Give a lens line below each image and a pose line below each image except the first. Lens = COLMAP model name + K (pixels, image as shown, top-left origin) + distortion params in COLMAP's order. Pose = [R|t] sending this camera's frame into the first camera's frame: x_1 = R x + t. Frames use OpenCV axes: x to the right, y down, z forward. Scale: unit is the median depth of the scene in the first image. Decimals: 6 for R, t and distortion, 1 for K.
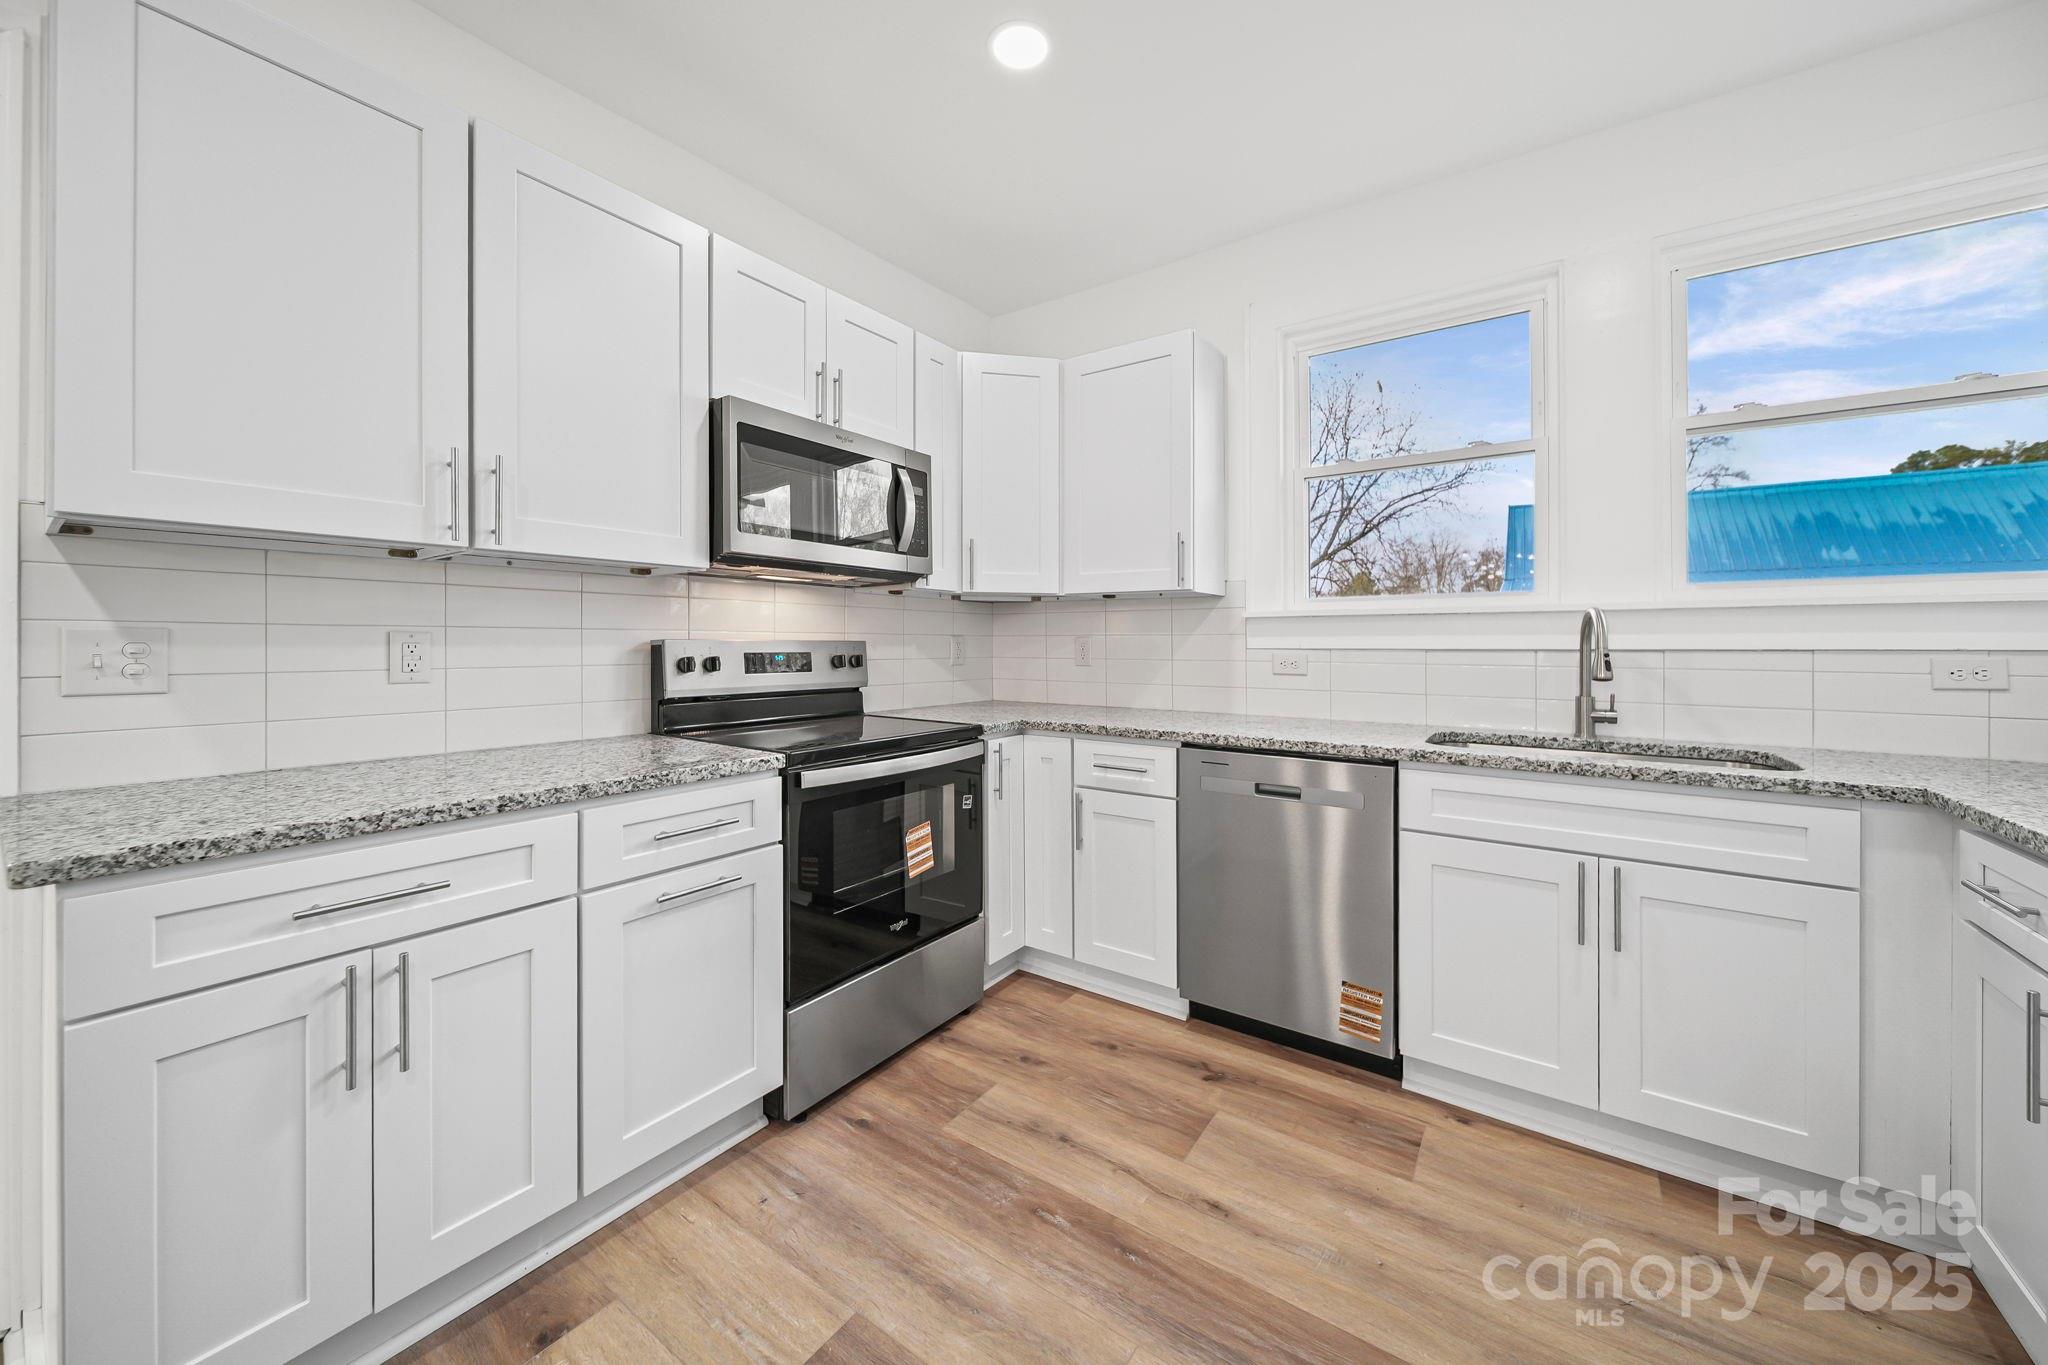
lens RADIAL K [[728.5, 0, 1030.3], [0, 728.5, 641.8], [0, 0, 1]] dist [-0.003256, -0.000238]
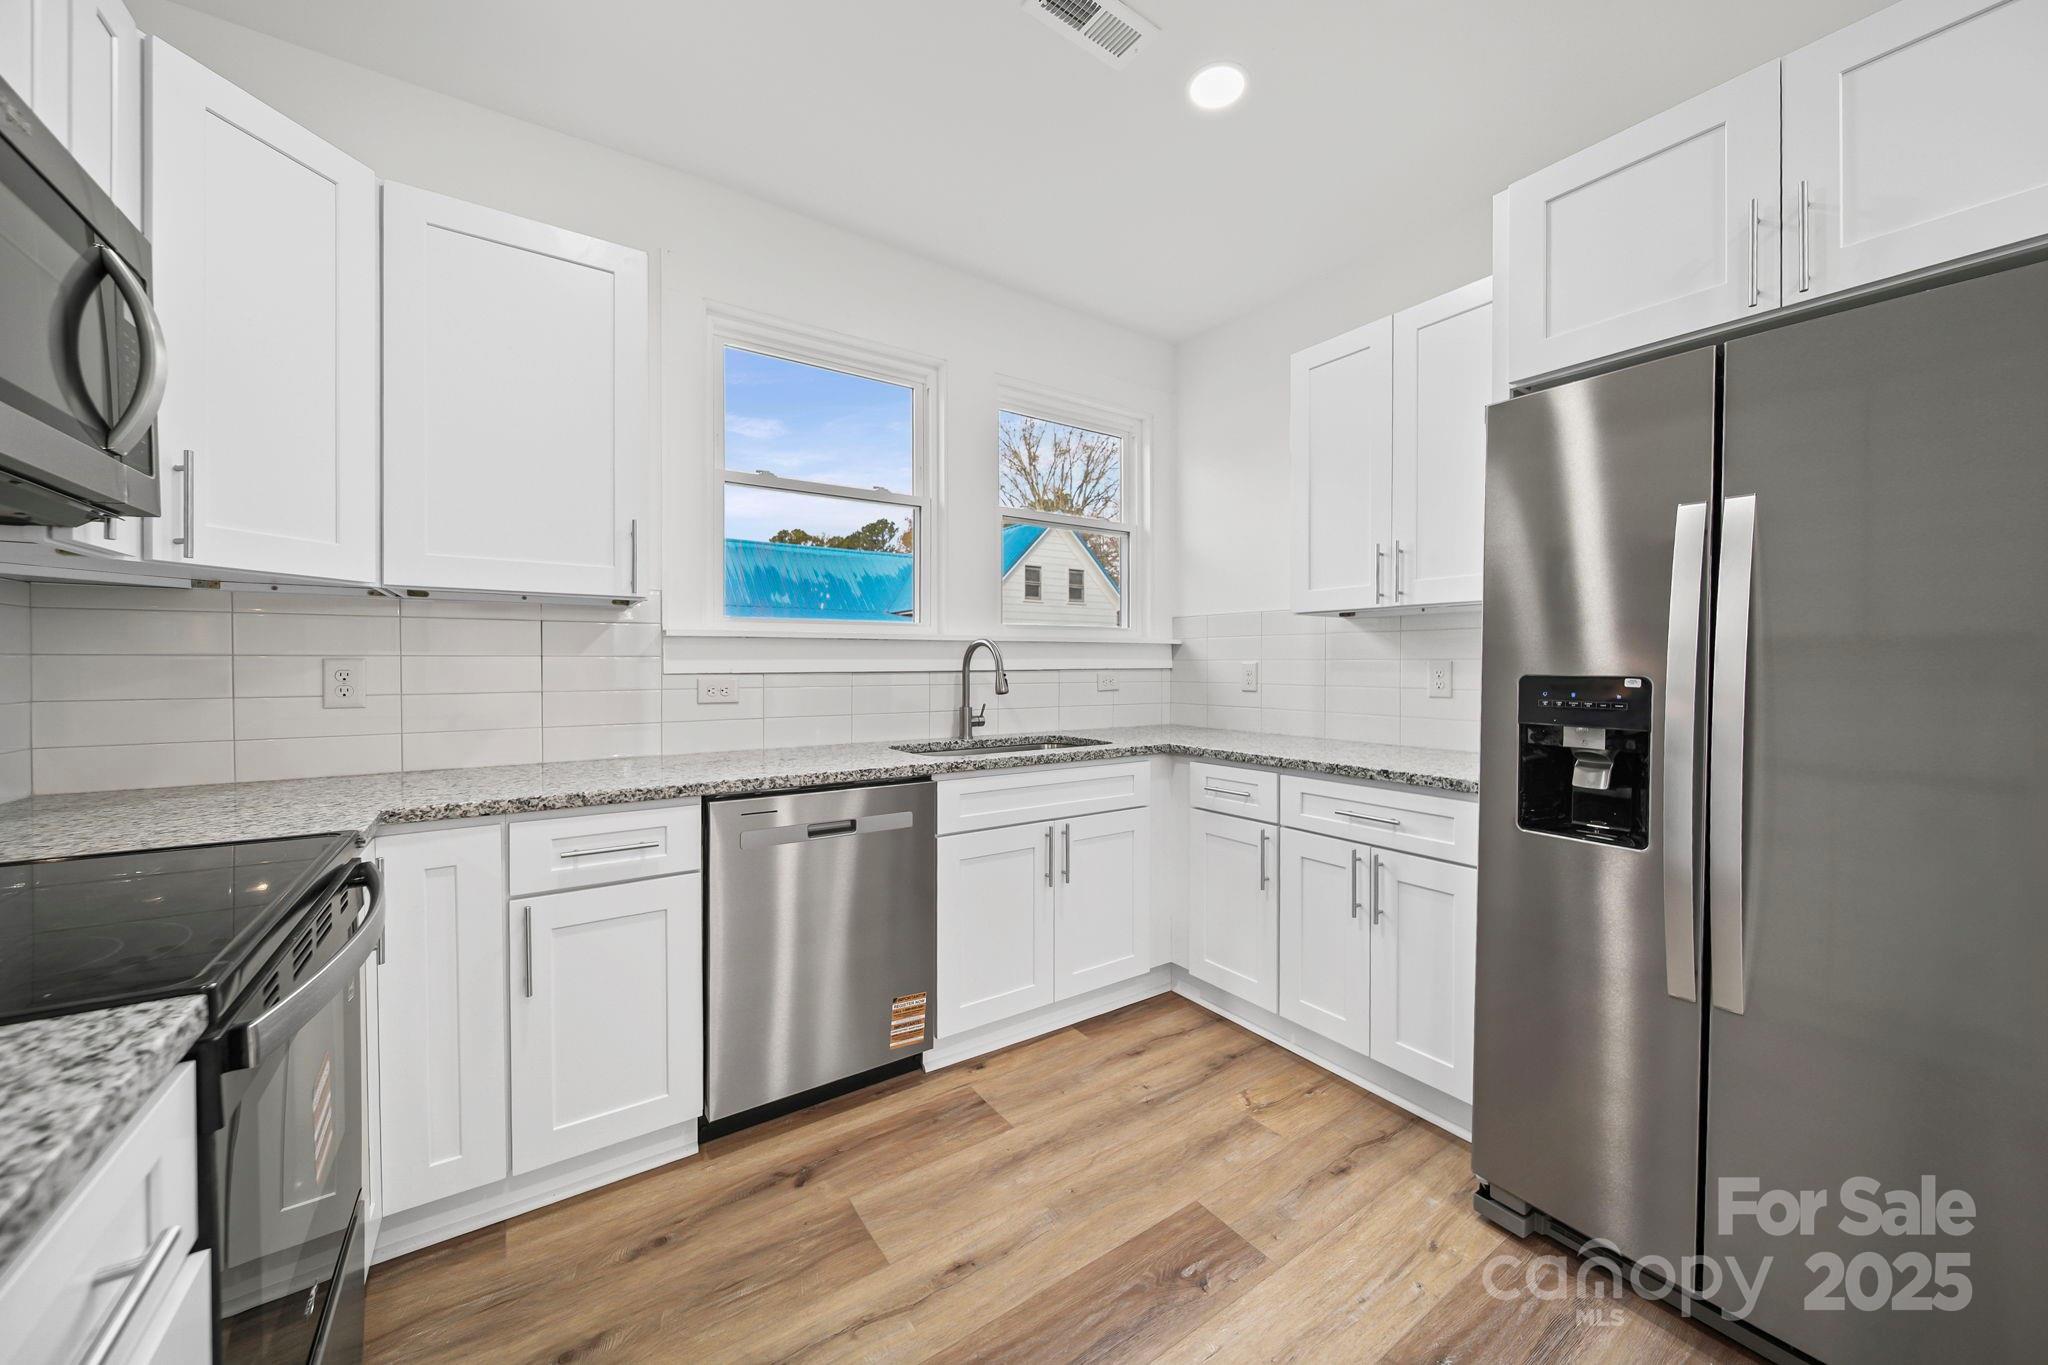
lens RADIAL K [[758.0, 0, 1028.7], [0, 758.0, 667.5], [0, 0, 1]] dist [-0.003133, -0.000386]
pose [[0.343716, -0.007411, 0.939044, -0.499002], [-0.000069, 0.999969, 0.007918, -0.006315], [-0.939074, -0.002787, 0.343705, 0.460324]]
